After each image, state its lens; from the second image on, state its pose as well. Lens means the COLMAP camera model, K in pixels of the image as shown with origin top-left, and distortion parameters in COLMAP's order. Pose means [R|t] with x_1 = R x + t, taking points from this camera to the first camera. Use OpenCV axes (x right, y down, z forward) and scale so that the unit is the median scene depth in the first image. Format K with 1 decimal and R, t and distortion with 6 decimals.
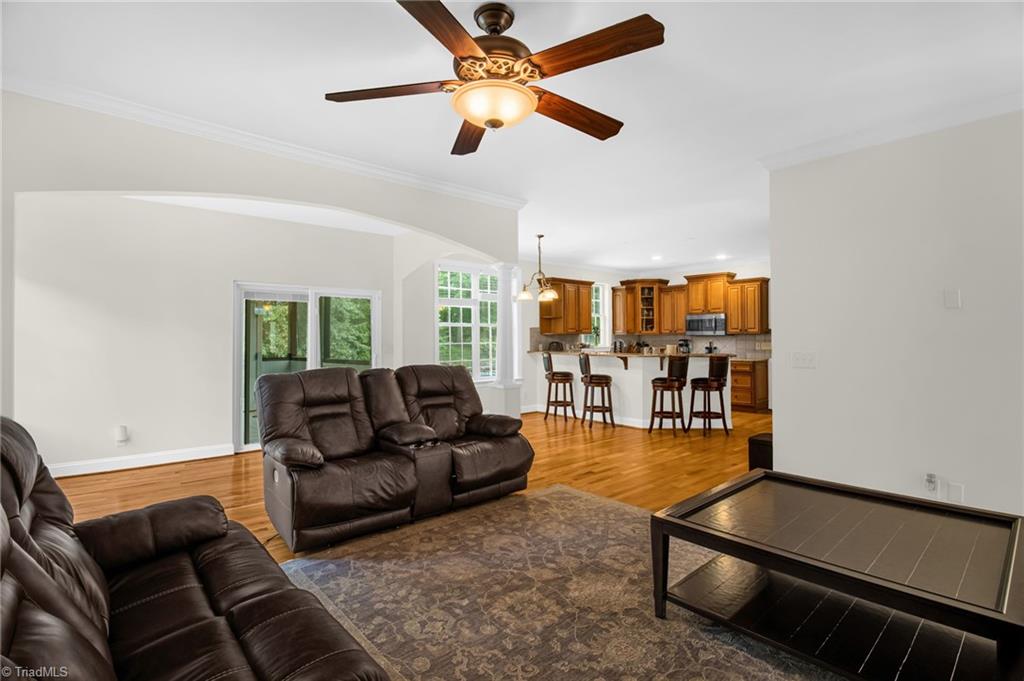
lens RADIAL K [[494.5, 0, 501.7], [0, 494.5, 330.2], [0, 0, 1]] dist [-0.001160, -0.000094]
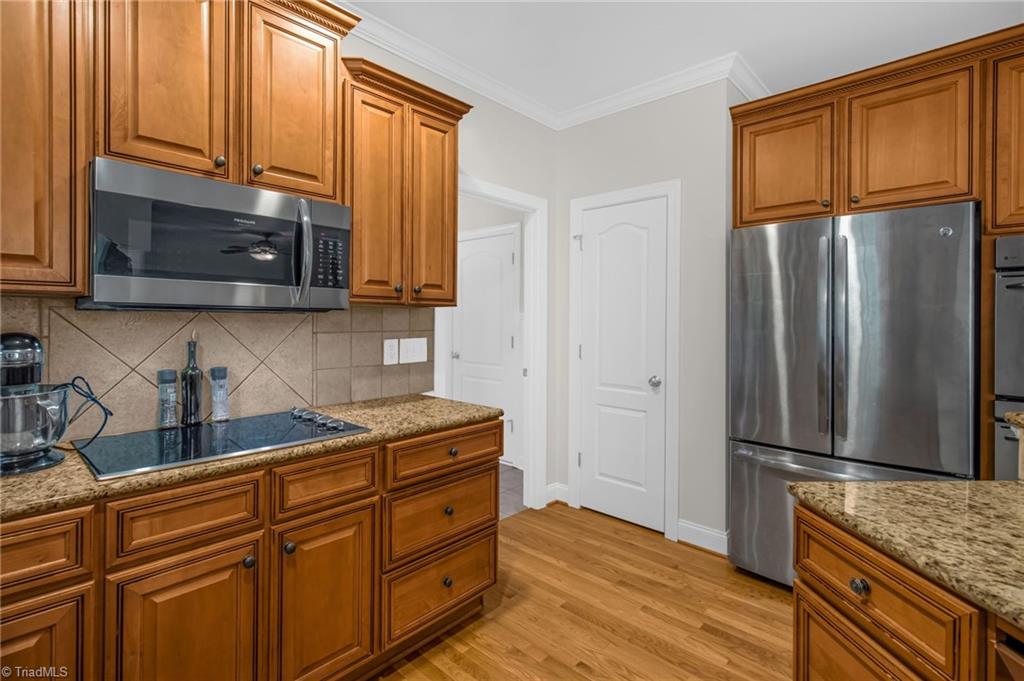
lens RADIAL K [[486.8, 0, 507.8], [0, 486.8, 322.5], [0, 0, 1]] dist [0.003497, 0.000975]
pose [[-0.105285, -0.000460, 0.994442, 0.232810], [-0.019952, 0.999800, -0.001649, 0.014589], [-0.994242, -0.020014, -0.105273, 0.935760]]
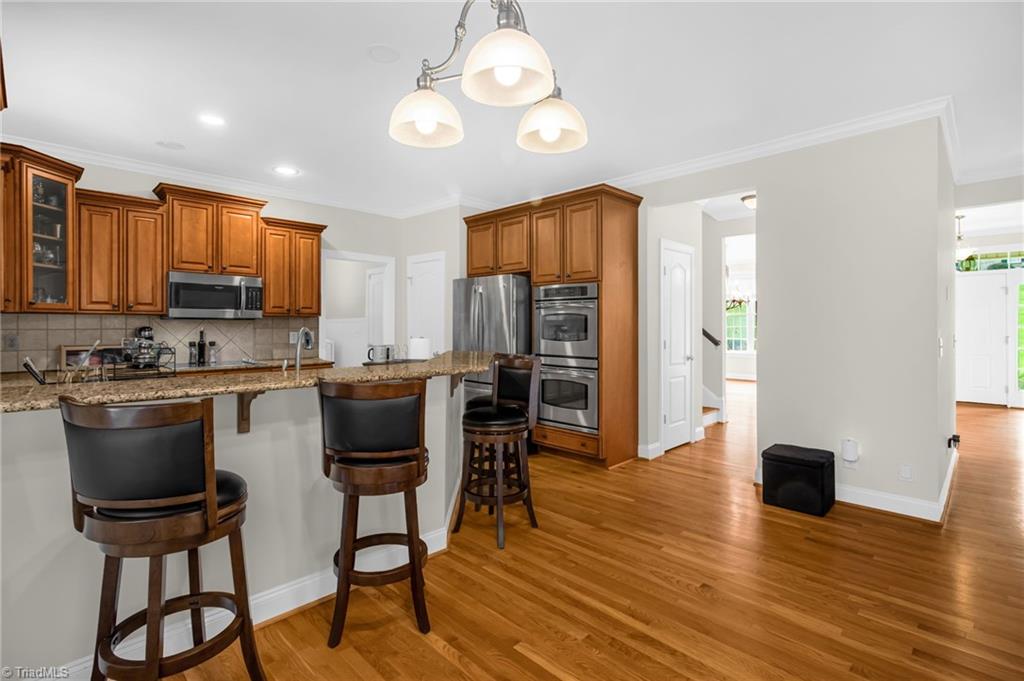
lens RADIAL K [[476.2, 0, 513.5], [0, 476.2, 326.3], [0, 0, 1]] dist [-0.012563, -0.000185]
pose [[-0.076160, -0.000411, 0.997095, -0.077410], [-0.018015, 0.999837, -0.000964, 0.013933], [-0.996933, -0.018036, -0.076155, 0.754206]]
